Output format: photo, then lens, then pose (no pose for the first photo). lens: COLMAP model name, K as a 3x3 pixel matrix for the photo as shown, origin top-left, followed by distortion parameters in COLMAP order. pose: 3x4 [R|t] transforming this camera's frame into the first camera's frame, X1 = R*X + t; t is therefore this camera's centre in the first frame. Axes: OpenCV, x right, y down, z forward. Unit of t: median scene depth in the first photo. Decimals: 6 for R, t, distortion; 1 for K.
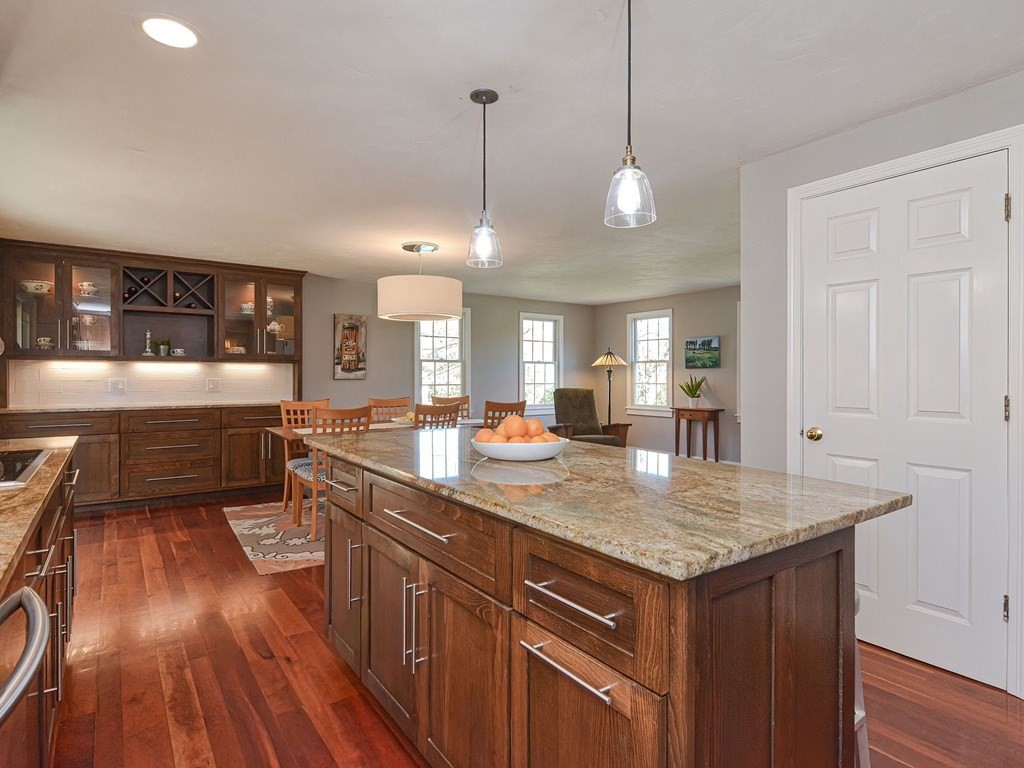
lens RADIAL K [[557.6, 0, 510.4], [0, 557.6, 380.1], [0, 0, 1]] dist [0.011829, -0.017048]
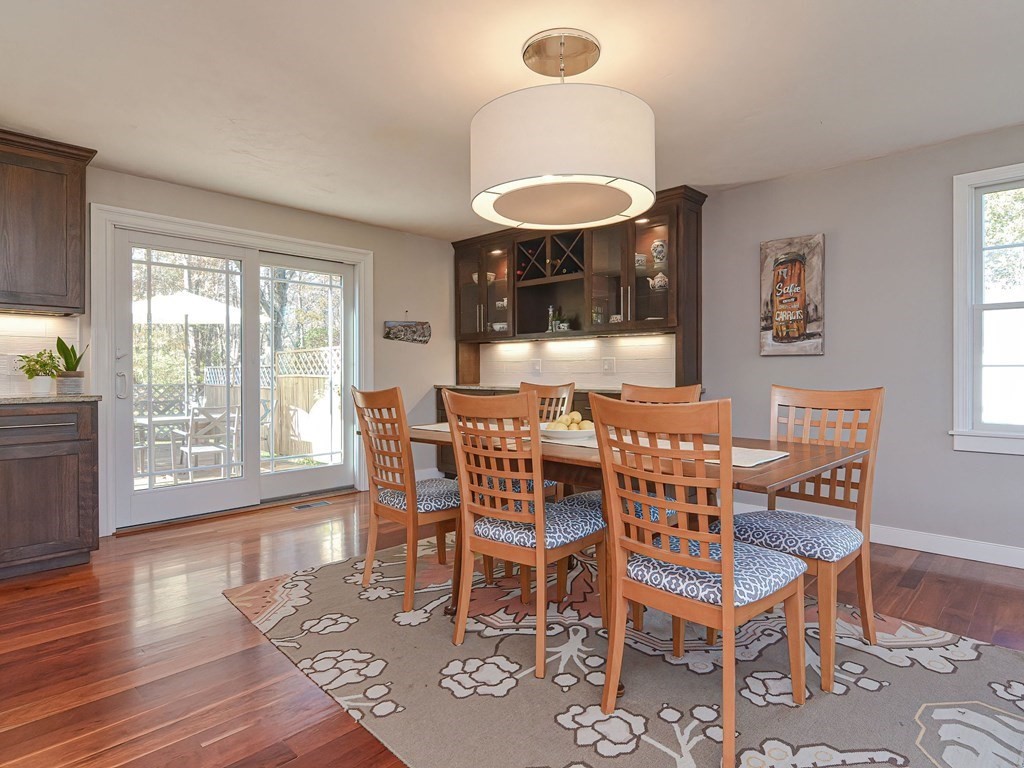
lens RADIAL K [[557.6, 0, 510.4], [0, 557.6, 380.1], [0, 0, 1]] dist [0.011829, -0.017048]
pose [[0.185051, 0.013542, -0.982636, 0.257732], [-0.004321, 0.999907, 0.012966, 0.021778], [0.982719, 0.001847, 0.185092, 0.788723]]
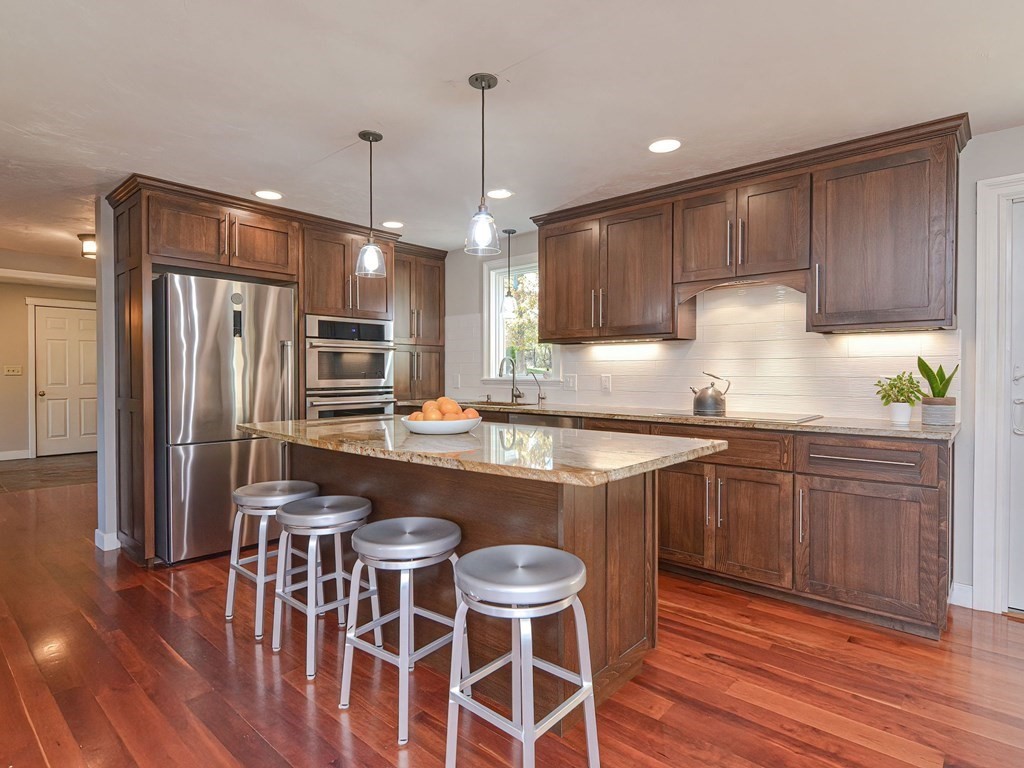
lens RADIAL K [[557.6, 0, 510.4], [0, 557.6, 380.1], [0, 0, 1]] dist [0.011829, -0.017048]
pose [[-0.974548, 0.003847, -0.224145, 0.060789], [-0.000574, 0.999807, 0.019654, -0.002017], [0.224177, 0.019283, -0.974358, 0.828319]]
